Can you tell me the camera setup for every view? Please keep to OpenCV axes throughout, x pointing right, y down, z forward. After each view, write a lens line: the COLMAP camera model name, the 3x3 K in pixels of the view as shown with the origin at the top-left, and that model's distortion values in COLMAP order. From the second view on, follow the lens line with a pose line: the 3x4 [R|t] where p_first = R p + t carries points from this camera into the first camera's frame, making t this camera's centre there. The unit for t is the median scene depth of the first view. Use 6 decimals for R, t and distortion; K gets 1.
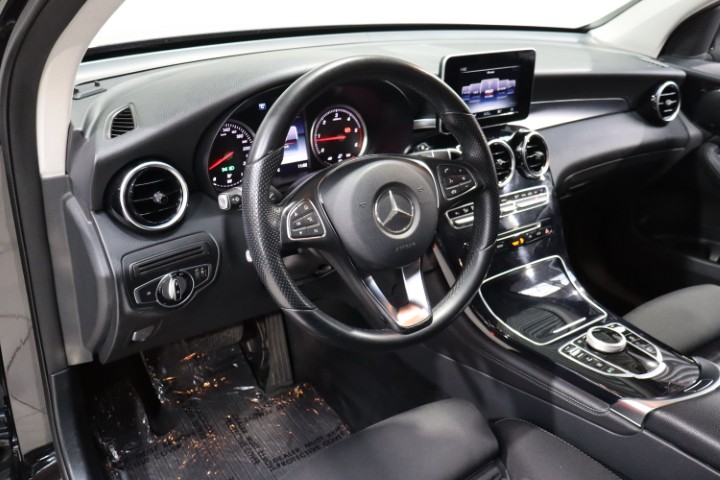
lens RADIAL K [[629.8, 0, 360.4], [0, 629.8, 241.8], [0, 0, 1]] dist [0.000308, 0.002669]
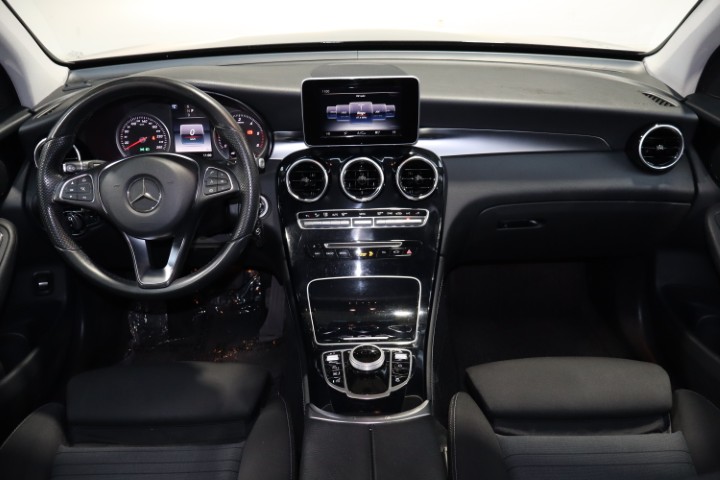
lens RADIAL K [[622.6, 0, 366.0], [0, 622.6, 219.7], [0, 0, 1]] dist [-0.020210, -0.010853]
pose [[0.829783, 0.192680, -0.523770, 0.833385], [-0.199786, 0.978870, 0.043587, -0.109239], [0.521101, 0.068474, 0.850744, 0.101566]]
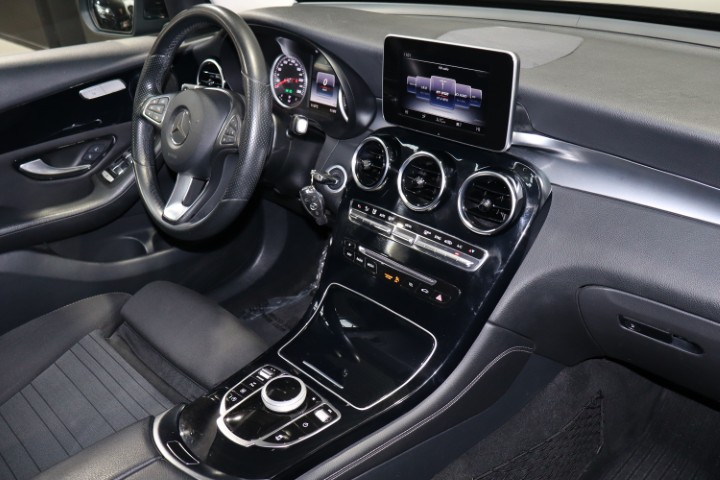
lens RADIAL K [[629.8, 0, 361.5], [0, 629.8, 236.9], [0, 0, 1]] dist [0.000308, 0.002669]
pose [[0.174308, 0.426367, -0.887597, 0.987208], [-0.388924, 0.857917, 0.335733, -0.317048], [0.904630, 0.286687, 0.315366, 0.730131]]
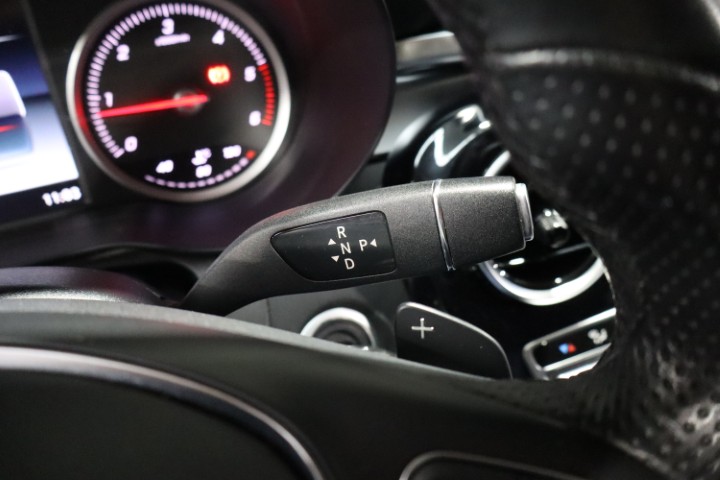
lens RADIAL K [[622.6, 0, 366.8], [0, 622.6, 257.6], [0, 0, 1]] dist [-0.020210, -0.010853]
pose [[0.988424, 0.037050, -0.147125, 0.101870], [-0.011894, 0.985662, 0.168311, -0.140646], [0.151251, -0.164612, 0.974693, 0.695567]]
